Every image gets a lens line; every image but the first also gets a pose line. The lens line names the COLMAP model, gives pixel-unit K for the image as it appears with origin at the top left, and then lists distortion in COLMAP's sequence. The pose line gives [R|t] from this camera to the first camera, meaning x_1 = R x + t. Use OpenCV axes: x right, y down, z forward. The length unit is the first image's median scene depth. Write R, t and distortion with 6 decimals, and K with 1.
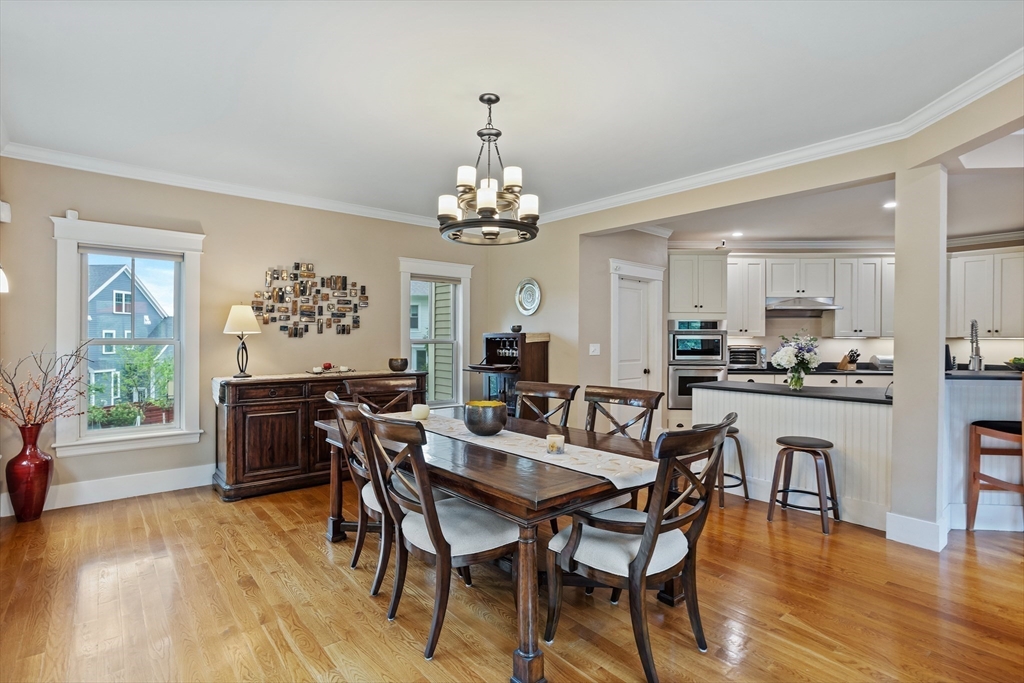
lens RADIAL K [[517.1, 0, 504.0], [0, 517.1, 339.2], [0, 0, 1]] dist [-0.038370, 0.030608]
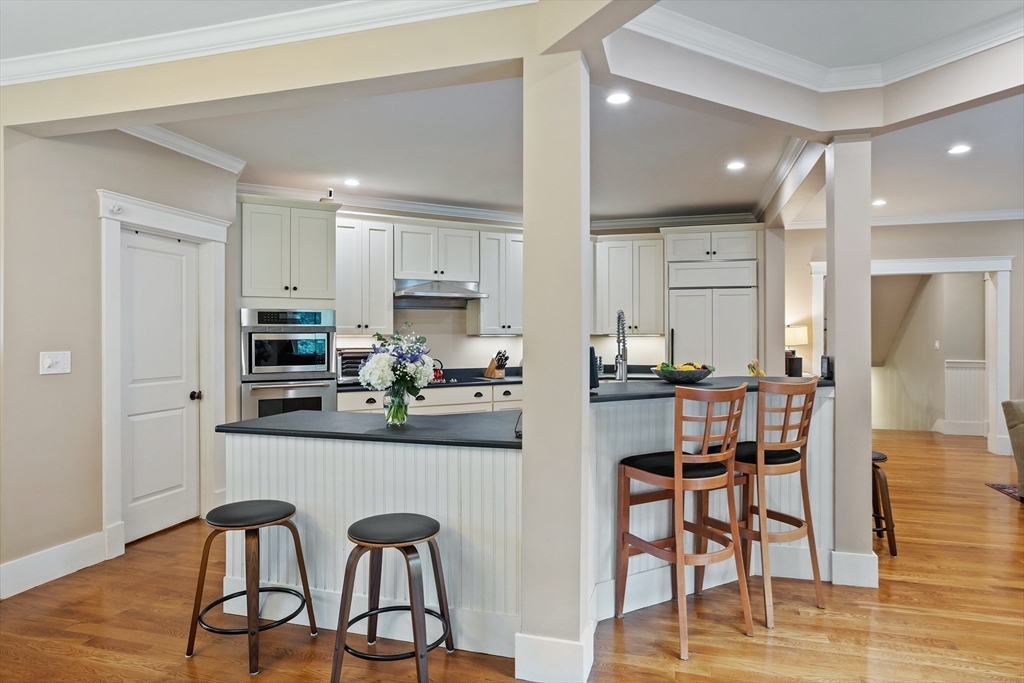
lens RADIAL K [[611.3, 0, 507.8], [0, 611.3, 338.1], [0, 0, 1]] dist [-0.003196, -0.000023]
pose [[0.840864, -0.009028, 0.541171, 0.294462], [0.009000, 0.999956, 0.002697, -0.002534], [-0.541172, 0.002603, 0.840908, 0.334066]]
